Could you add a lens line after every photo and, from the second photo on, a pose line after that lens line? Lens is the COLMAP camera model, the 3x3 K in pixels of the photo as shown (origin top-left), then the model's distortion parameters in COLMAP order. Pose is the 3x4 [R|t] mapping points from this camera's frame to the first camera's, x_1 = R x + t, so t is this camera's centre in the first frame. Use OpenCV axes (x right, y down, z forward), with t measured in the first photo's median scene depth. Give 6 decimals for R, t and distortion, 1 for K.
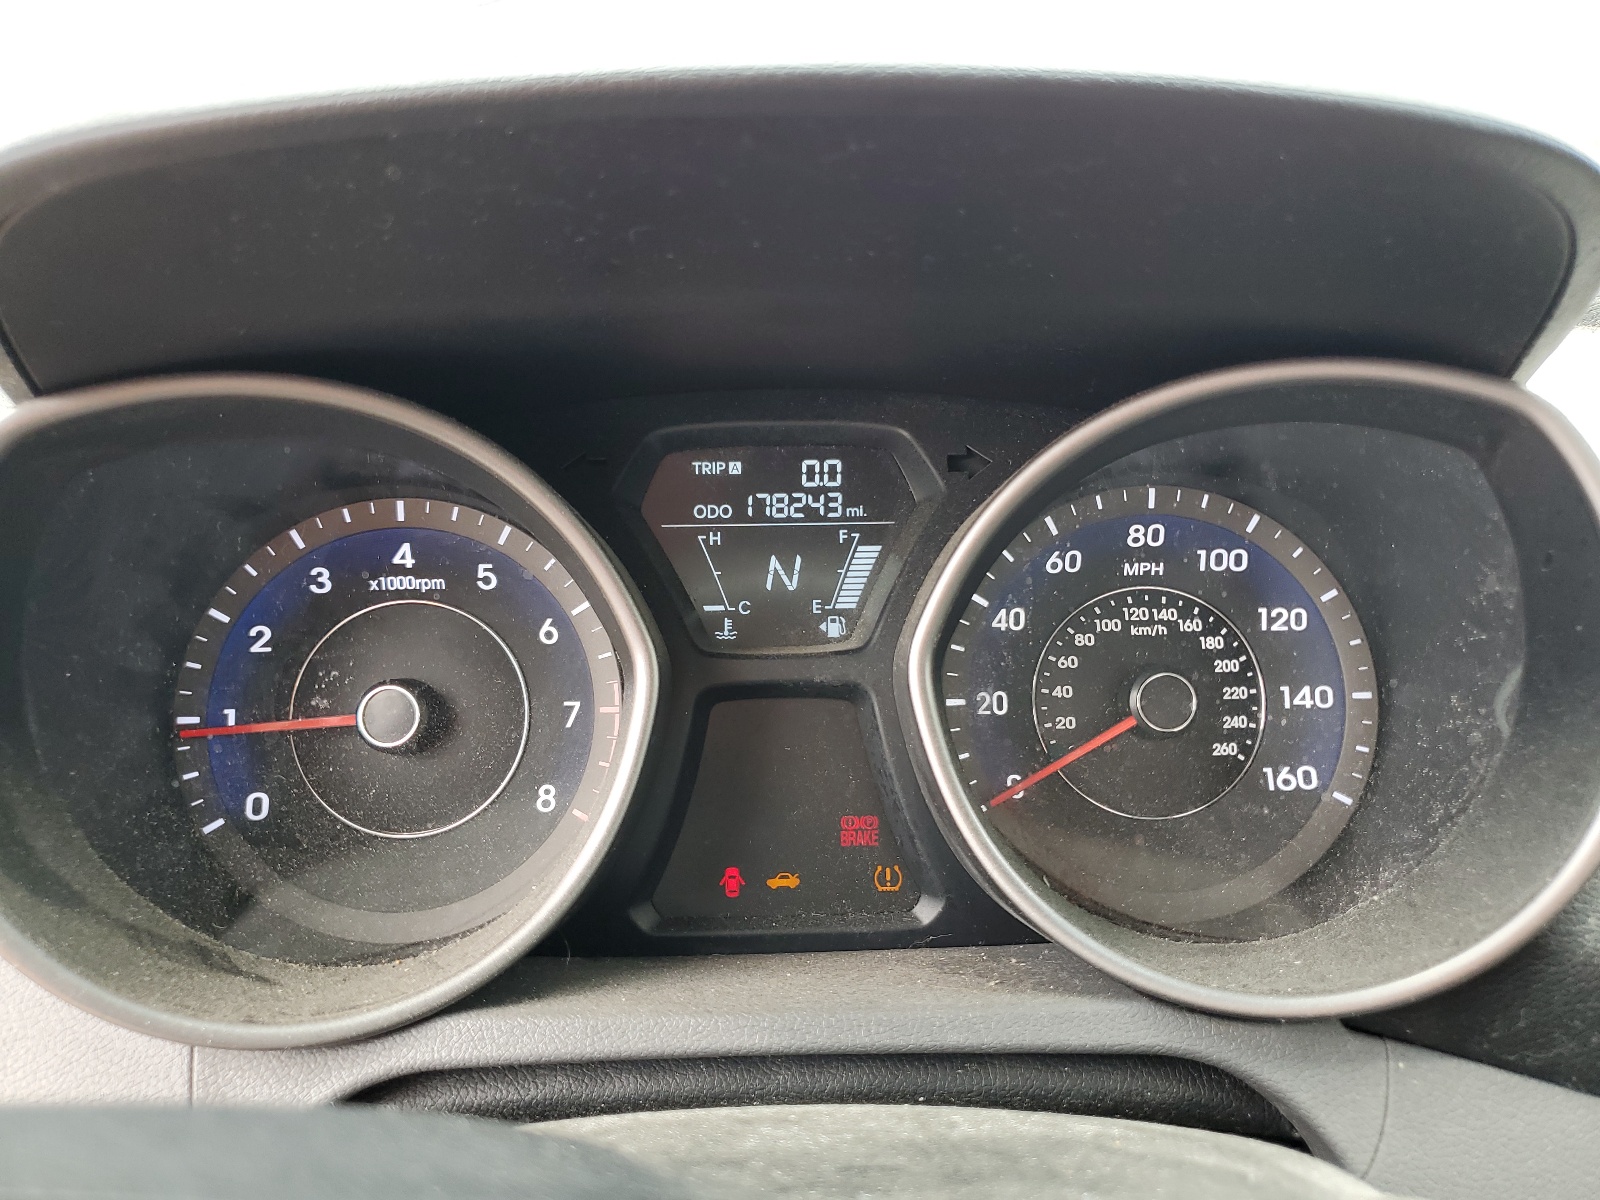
lens RADIAL K [[1209.2, 0, 802.2], [0, 1209.2, 603.2], [0, 0, 1]] dist [-0.005651, -0.001227]
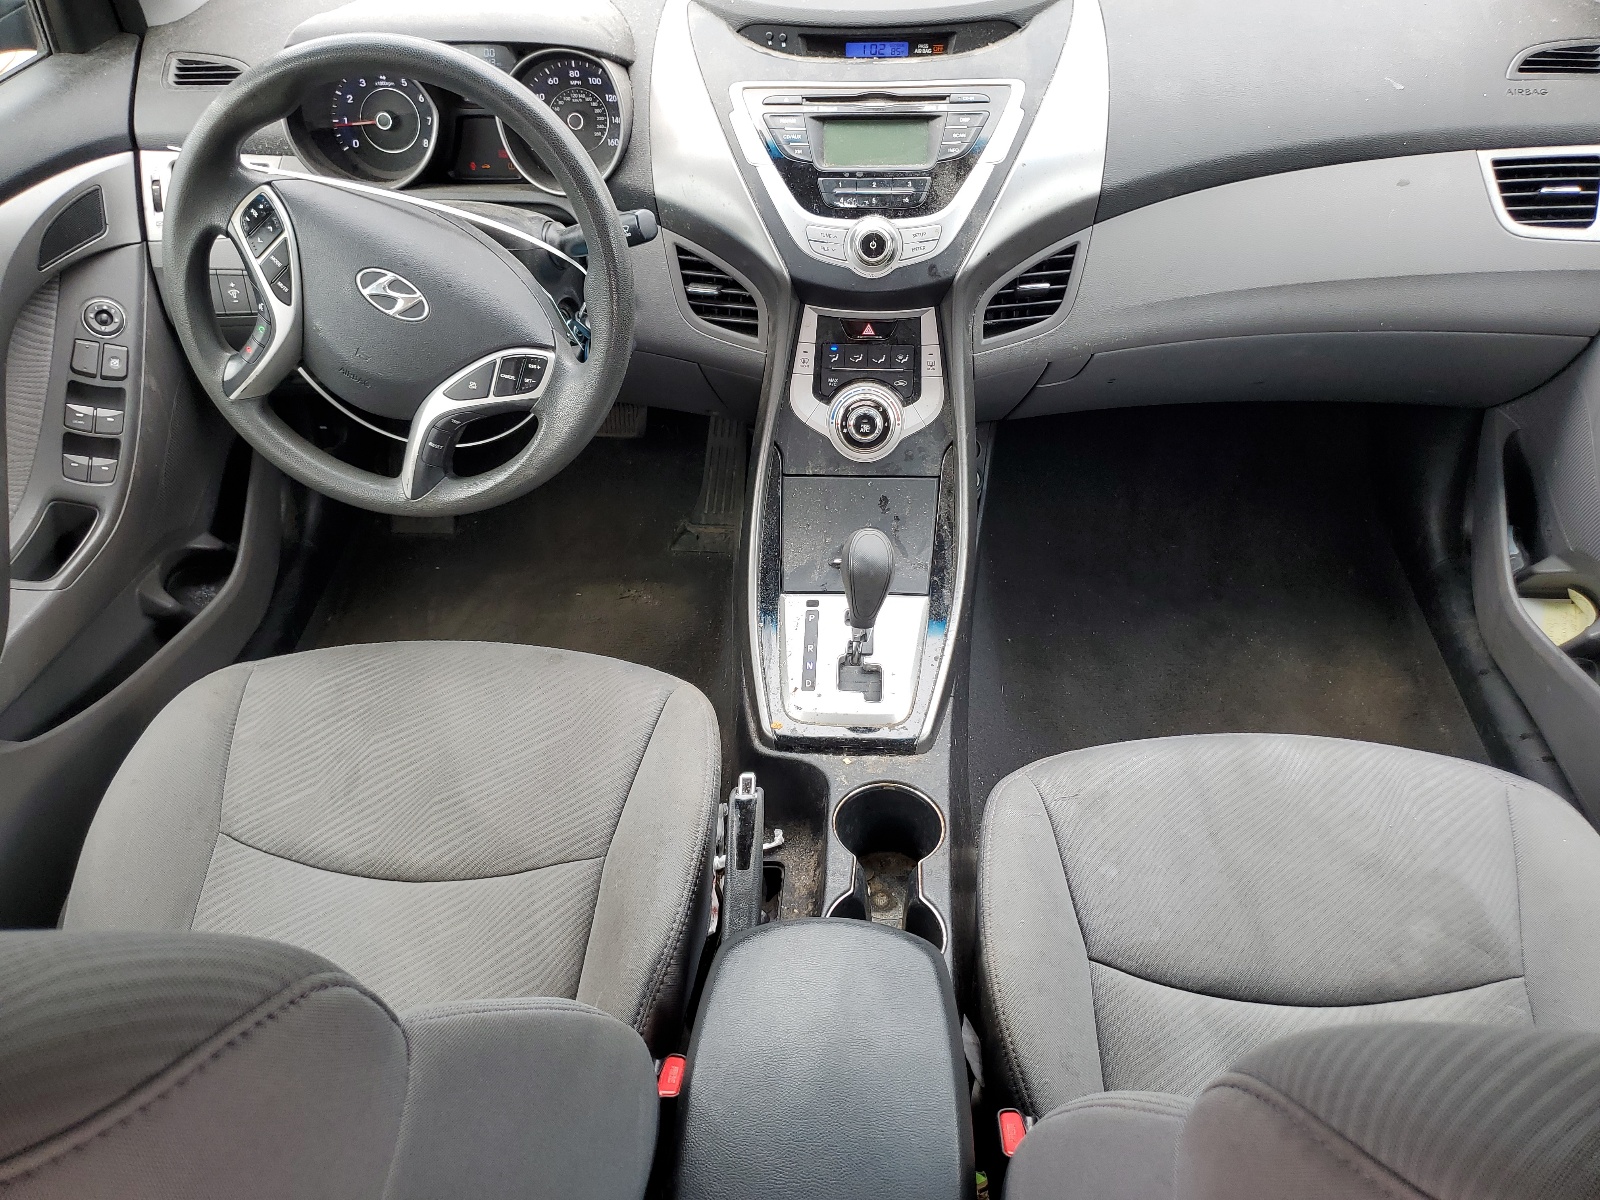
lens RADIAL K [[1222.8, 0, 795.5], [0, 1222.8, 600.9], [0, 0, 1]] dist [-0.002506, -0.001287]
pose [[0.998367, 0.036556, -0.043888, 1.212523], [-0.013057, 0.894086, 0.447705, -0.304251], [0.055606, -0.446401, 0.893104, -3.144457]]
